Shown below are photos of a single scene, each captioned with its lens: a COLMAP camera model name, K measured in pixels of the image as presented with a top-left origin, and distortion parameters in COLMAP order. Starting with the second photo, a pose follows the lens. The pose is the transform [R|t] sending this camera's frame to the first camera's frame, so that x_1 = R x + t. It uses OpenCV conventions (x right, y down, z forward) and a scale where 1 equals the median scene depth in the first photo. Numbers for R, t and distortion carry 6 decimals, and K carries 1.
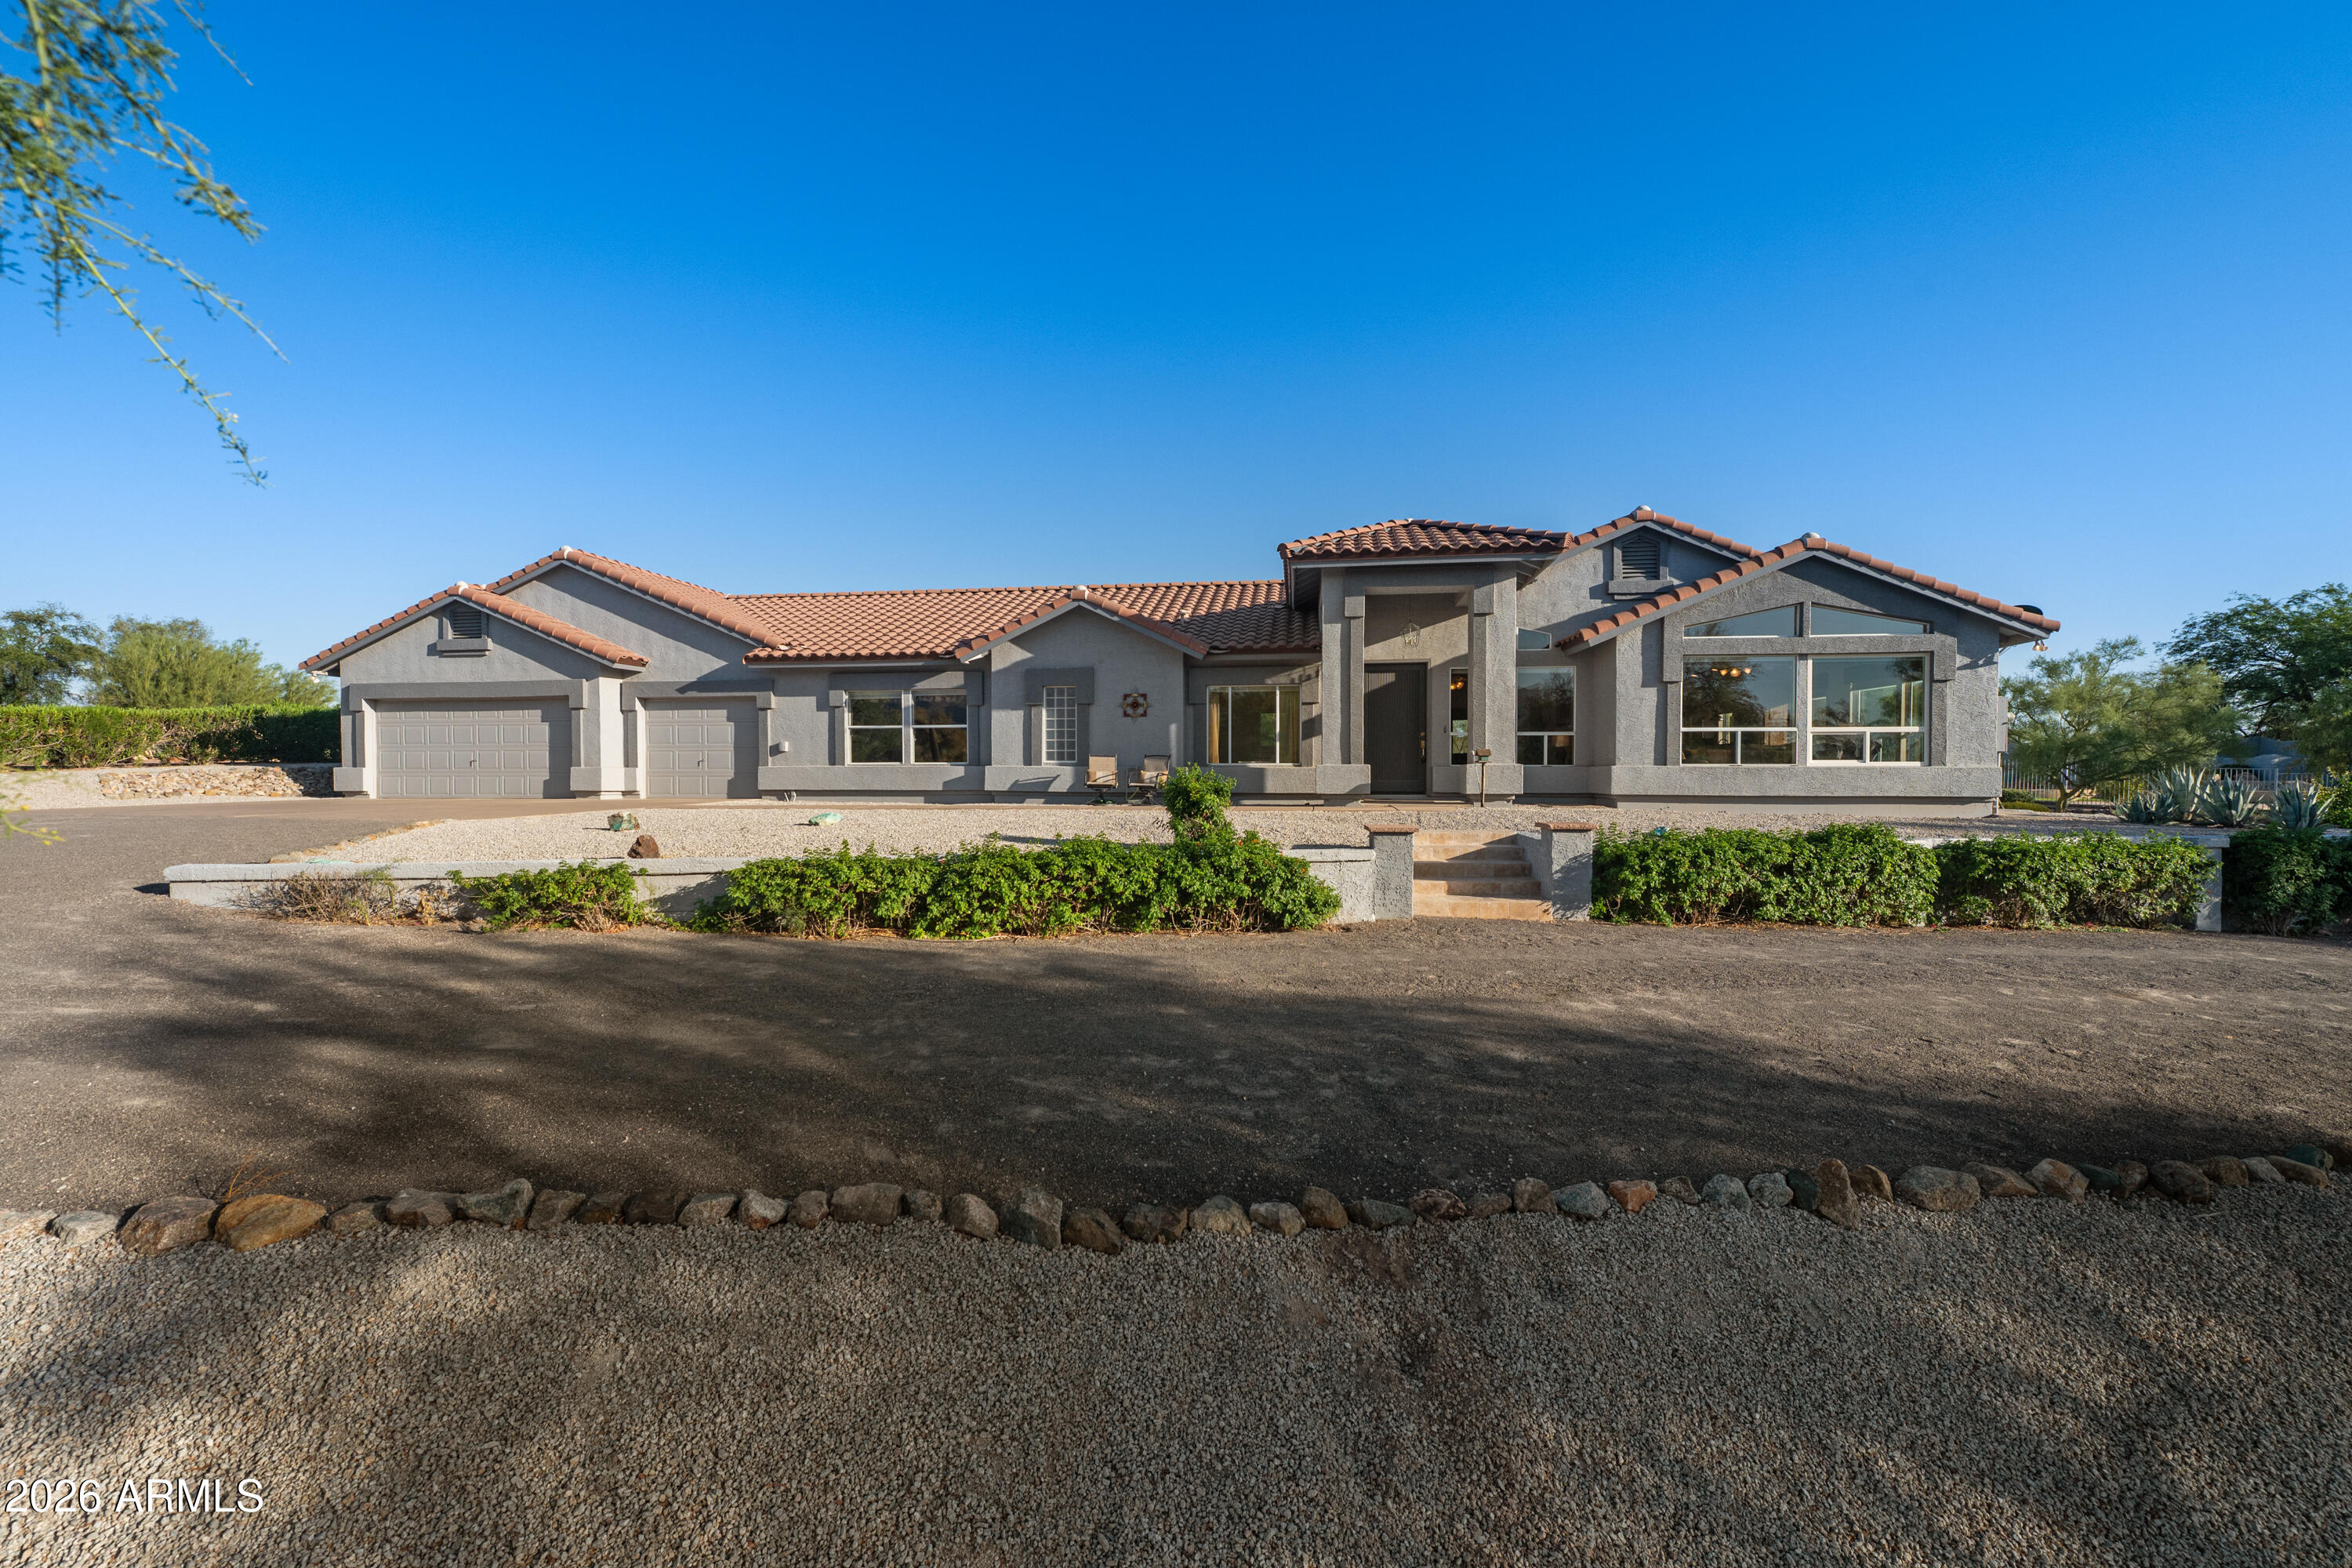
lens RADIAL K [[930.6, 0, 1176.0], [0, 930.6, 784.0], [0, 0, 1]] dist [-0.000631, -0.000268]
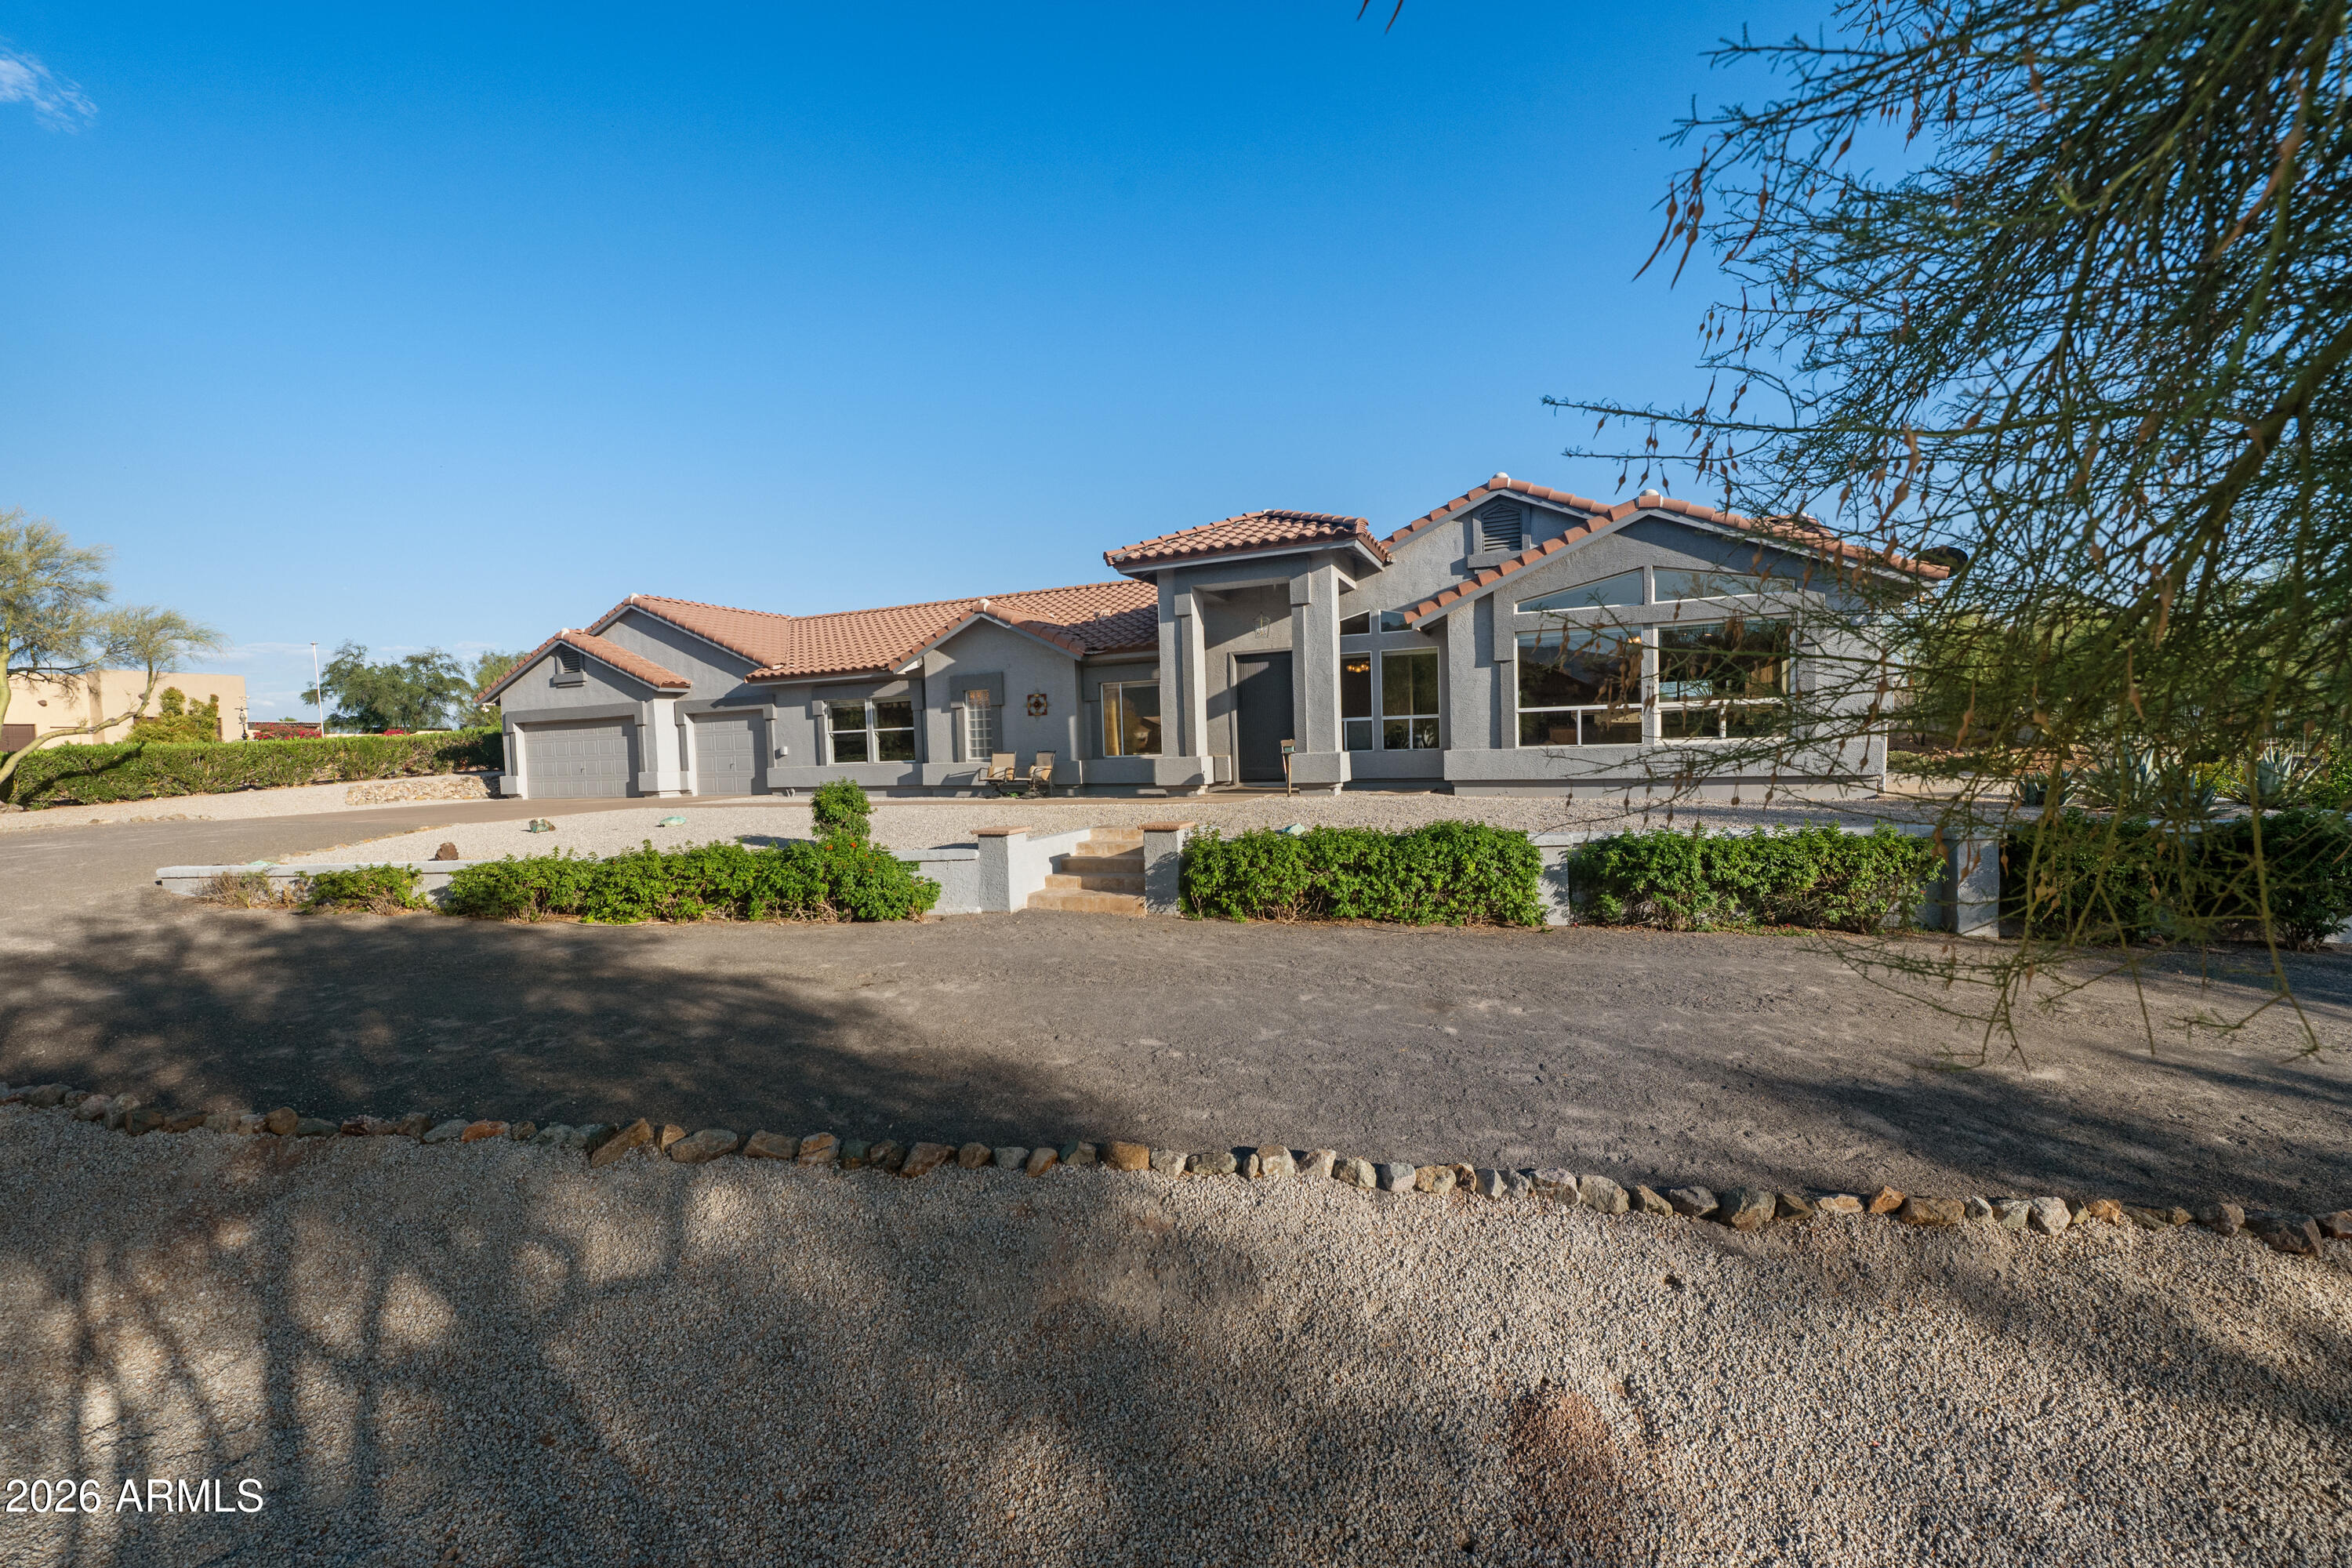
lens RADIAL K [[930.6, 0, 1176.0], [0, 930.6, 784.0], [0, 0, 1]] dist [-0.000631, -0.000268]
pose [[0.964194, -0.021065, -0.264359, 0.390925], [0.029785, 0.999135, 0.029020, -0.018252], [0.263519, -0.035855, 0.963988, -0.011070]]
